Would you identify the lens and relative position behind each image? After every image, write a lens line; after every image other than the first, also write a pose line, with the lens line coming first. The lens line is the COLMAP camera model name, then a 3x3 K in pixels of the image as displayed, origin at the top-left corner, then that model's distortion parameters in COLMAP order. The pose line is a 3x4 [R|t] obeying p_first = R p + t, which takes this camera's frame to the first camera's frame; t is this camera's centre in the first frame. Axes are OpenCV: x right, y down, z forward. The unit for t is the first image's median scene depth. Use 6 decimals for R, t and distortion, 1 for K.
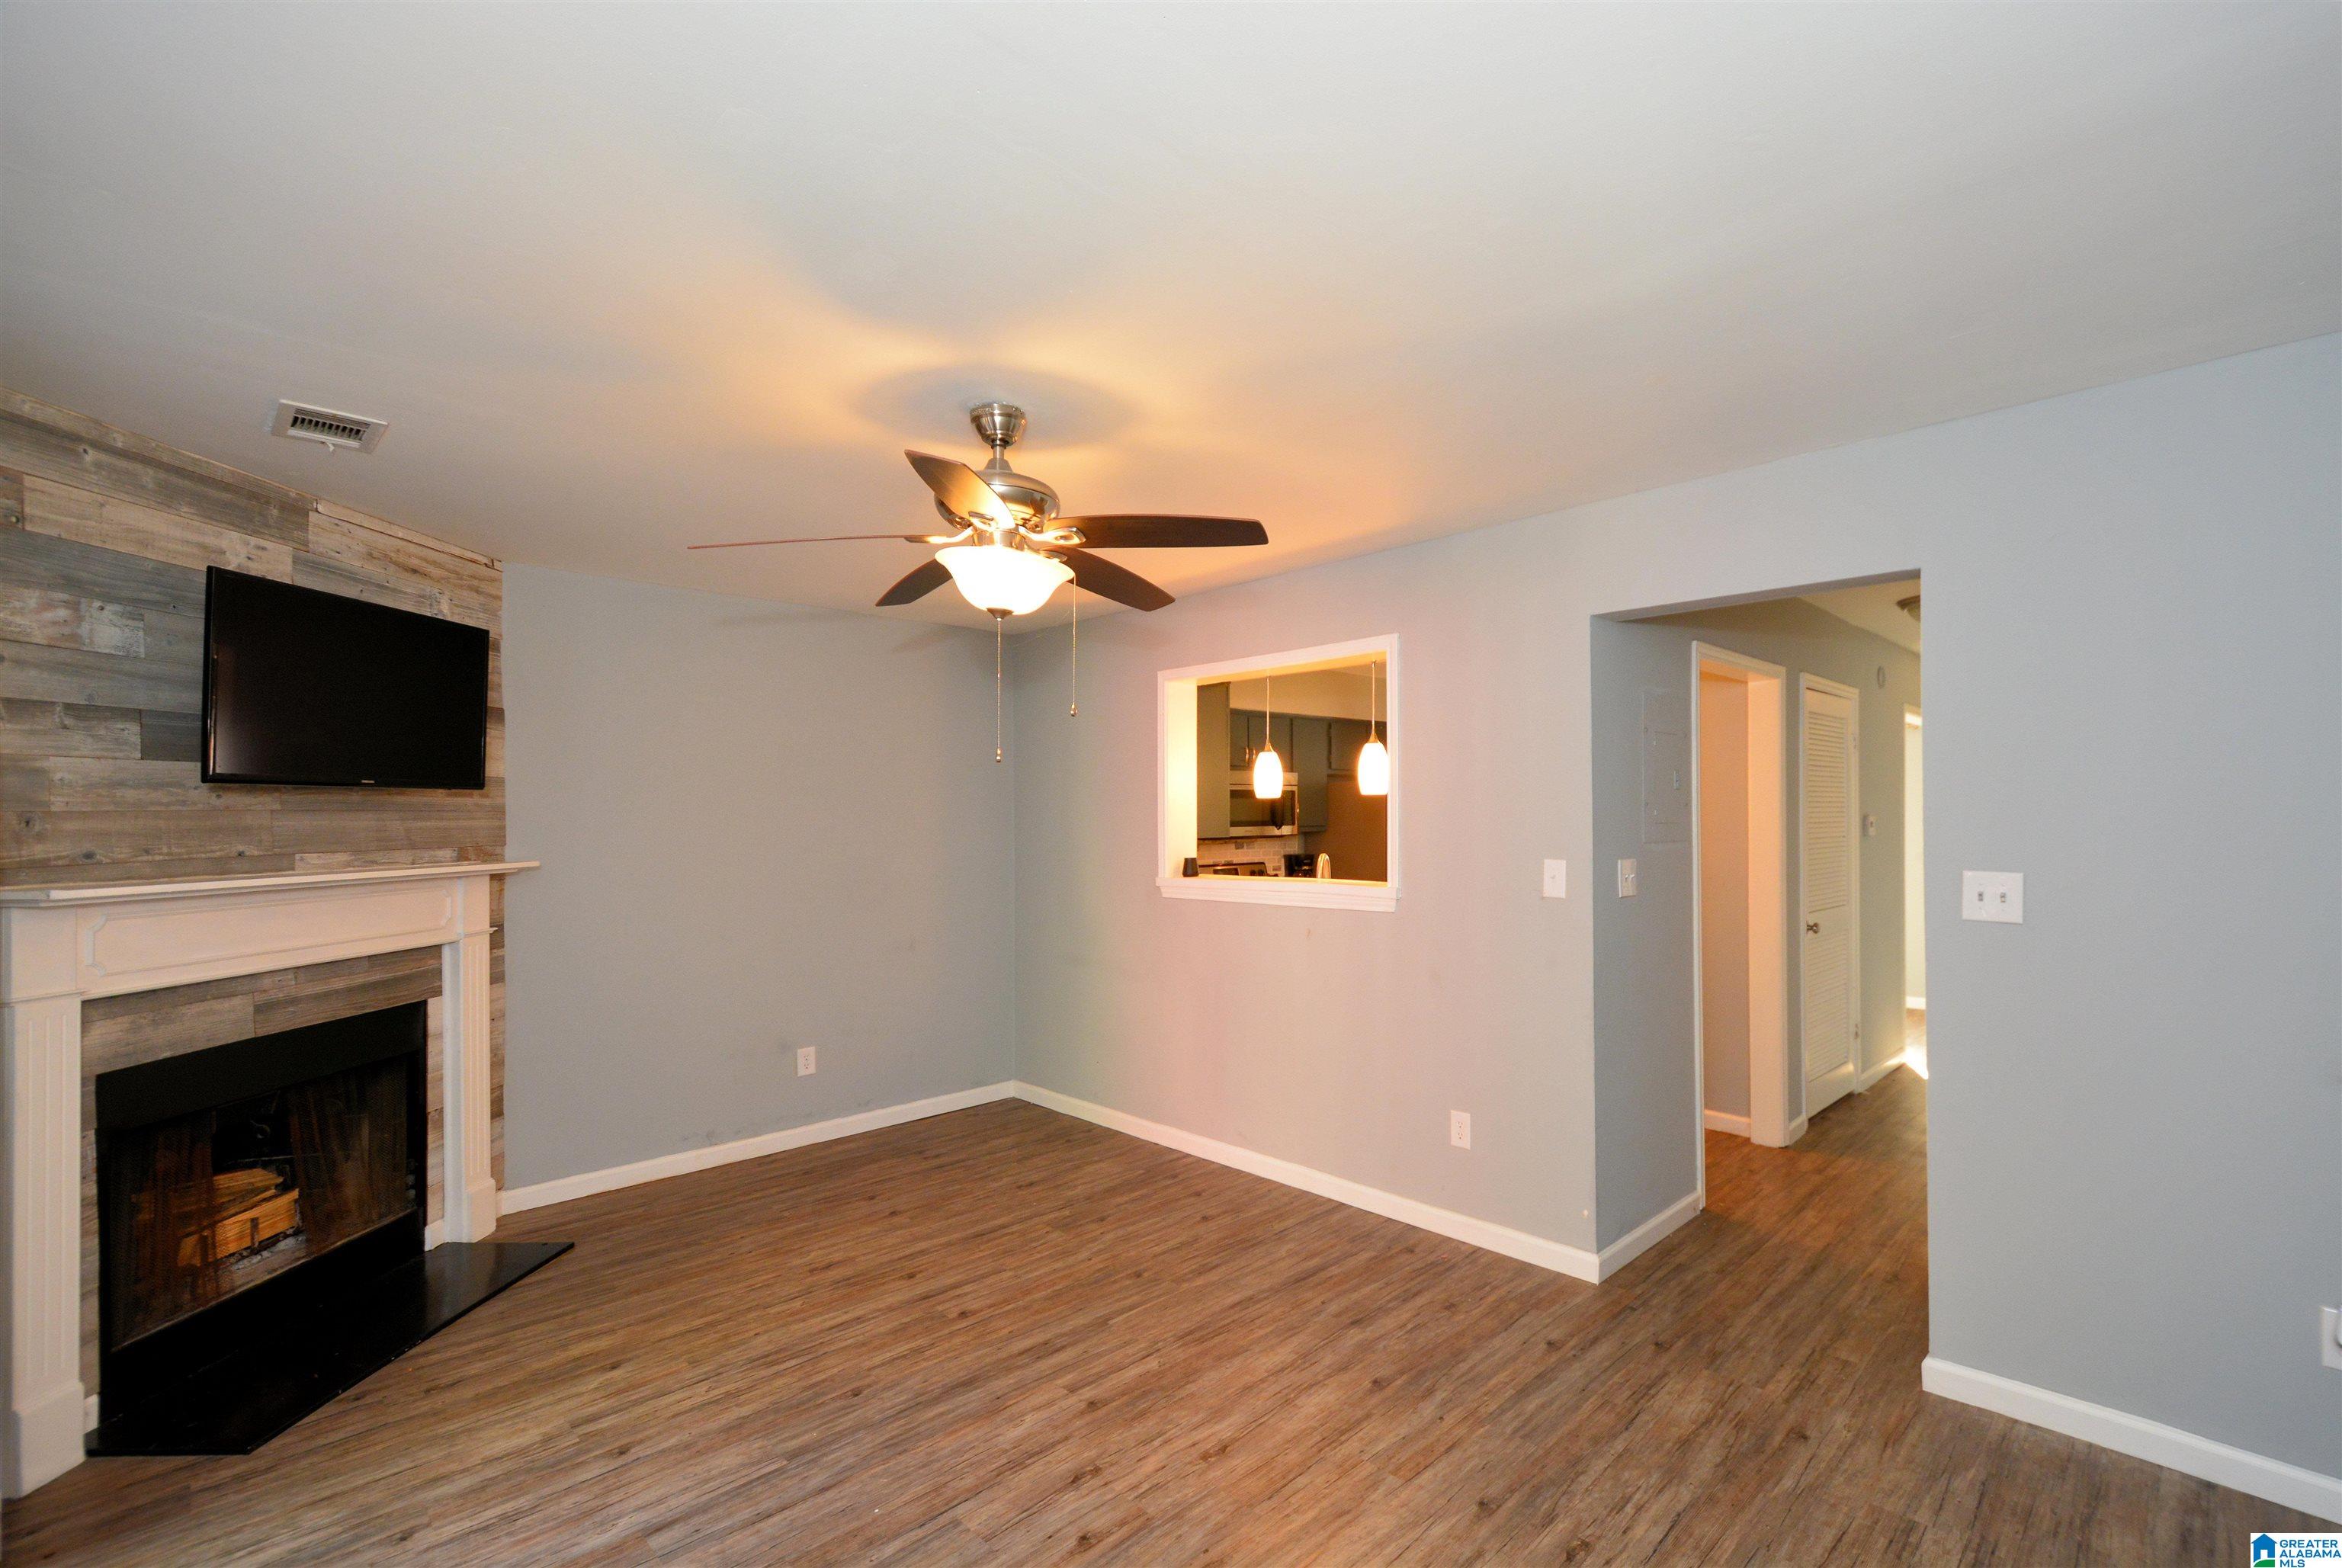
lens RADIAL K [[1079.7, 0, 1256.7], [0, 1079.7, 777.4], [0, 0, 1]] dist [0.000741, -0.002589]
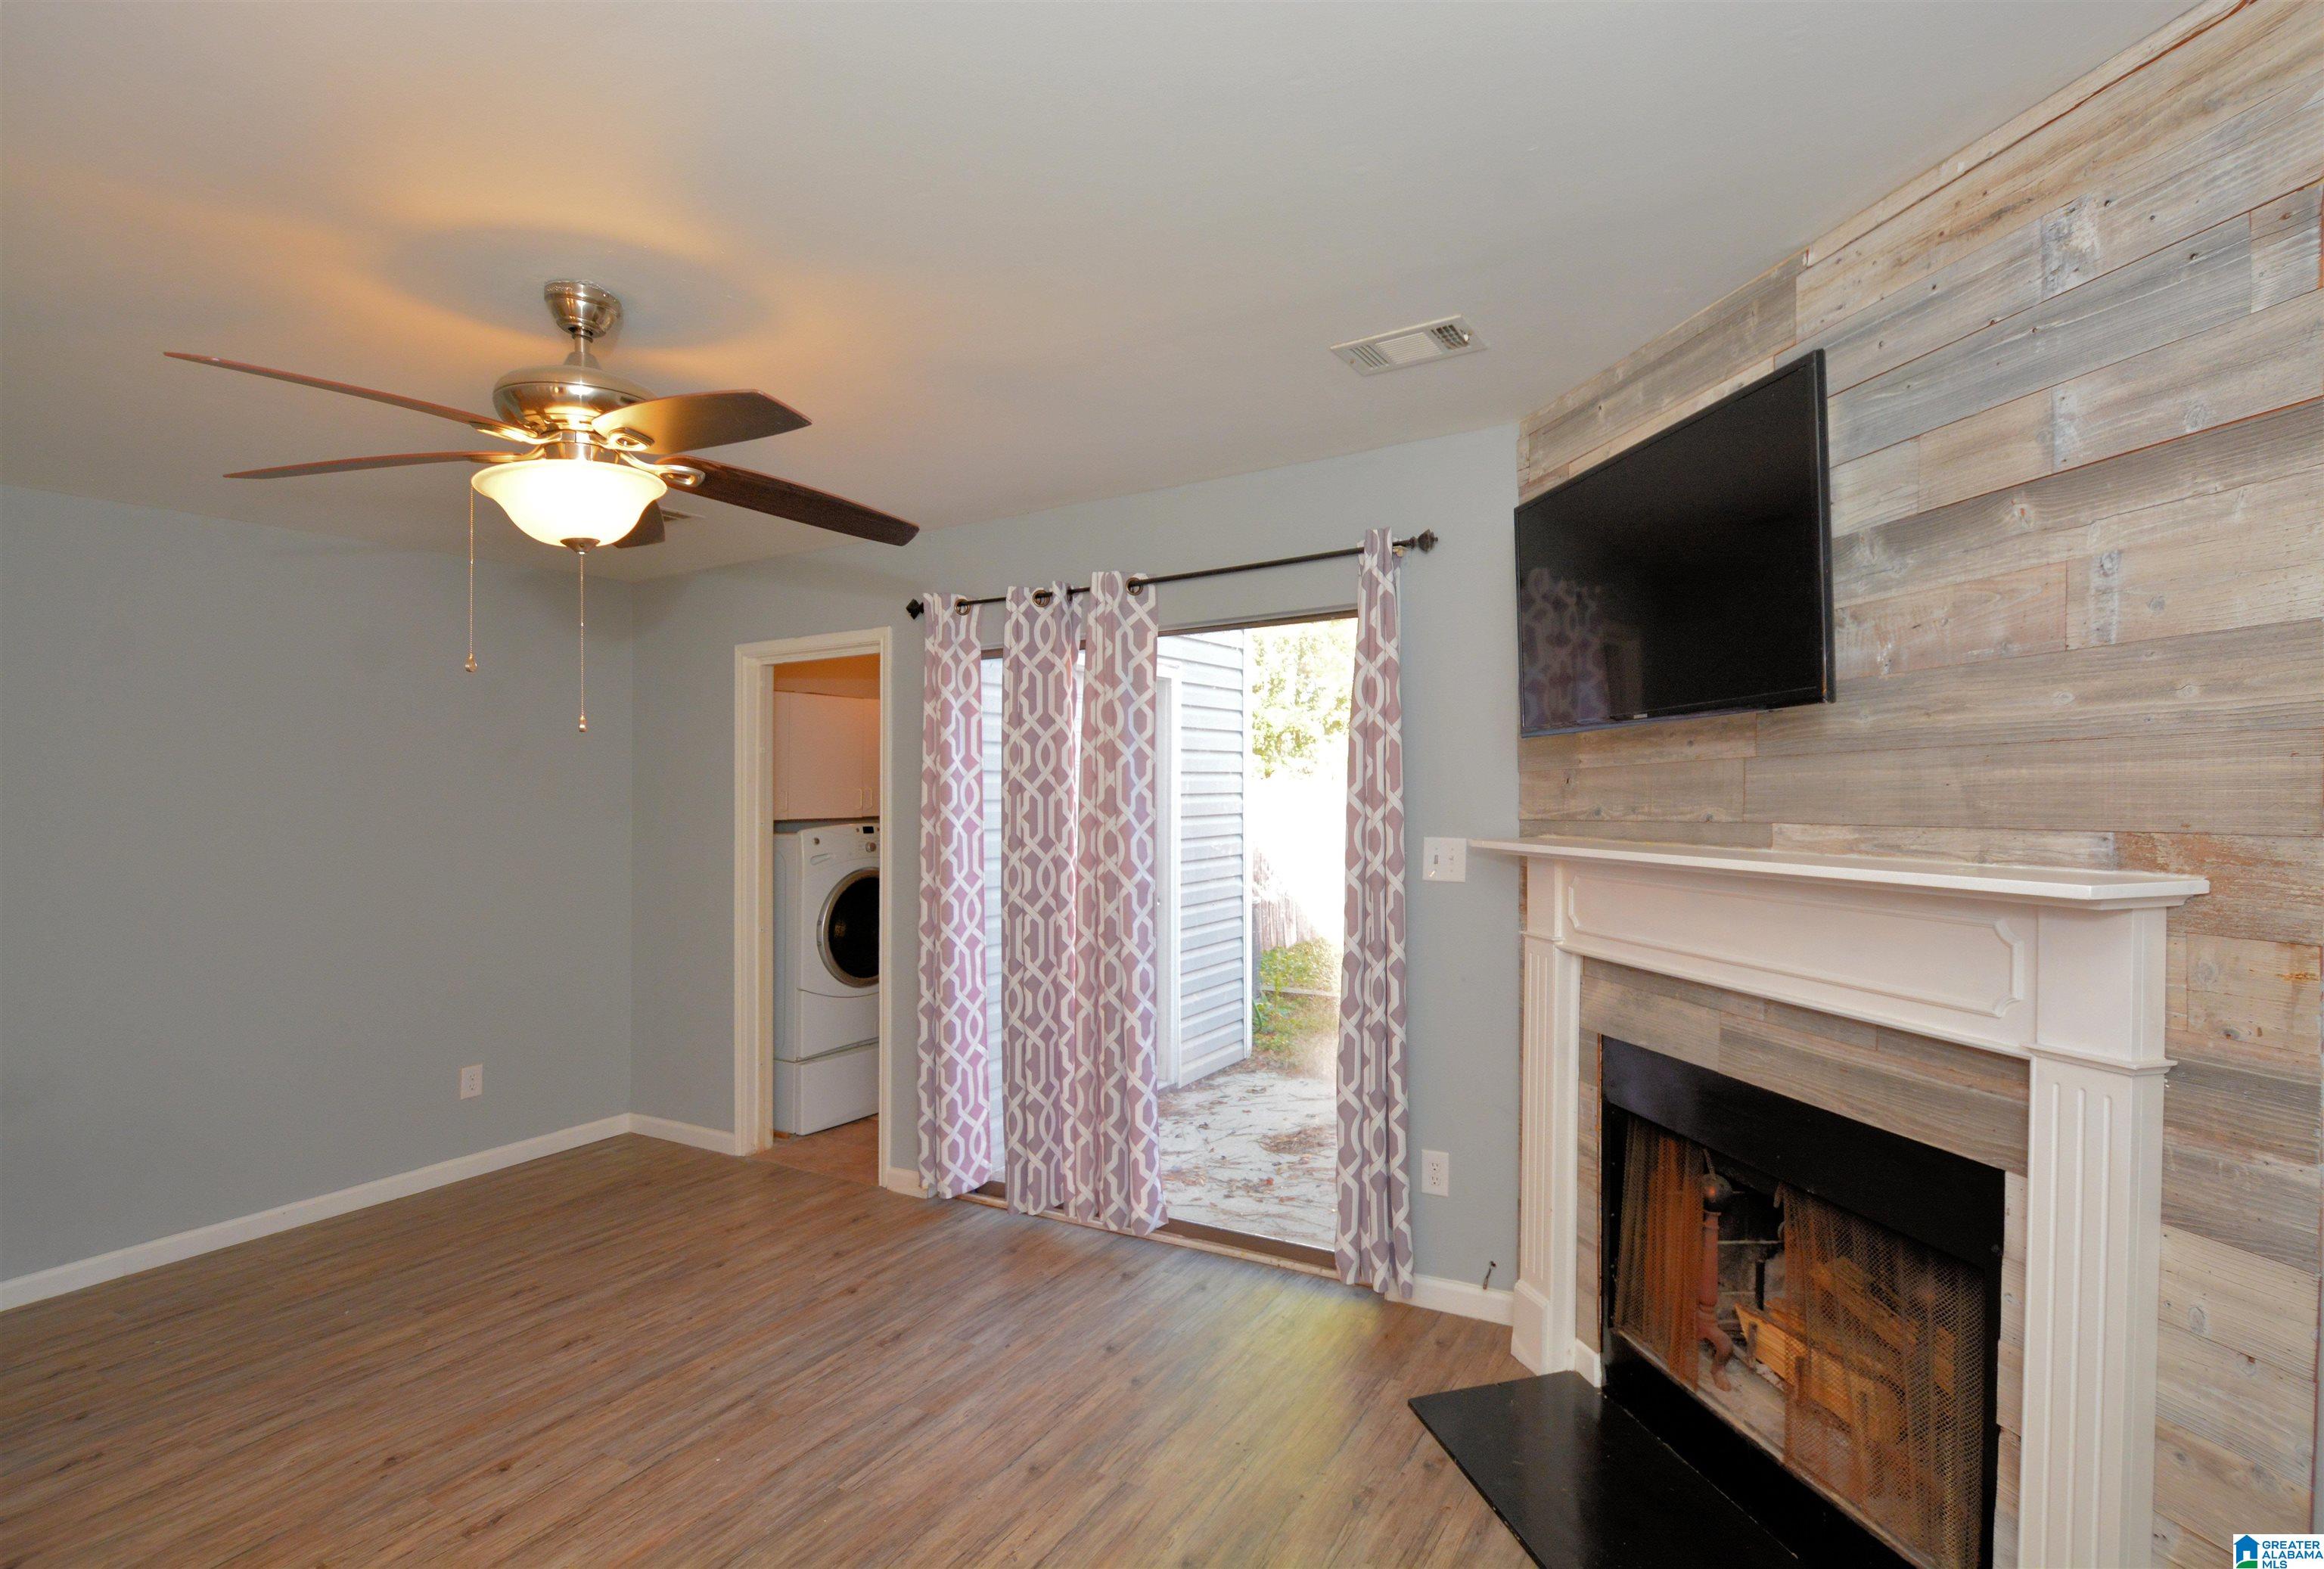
lens RADIAL K [[1088.3, 0, 1200.3], [0, 1088.3, 764.6], [0, 0, 1]] dist [0.002806, -0.000782]
pose [[-0.967657, 0.017420, -0.251667, -0.370183], [0.033911, 0.997541, -0.061338, 0.061080], [0.249980, -0.067888, -0.965868, 1.473290]]
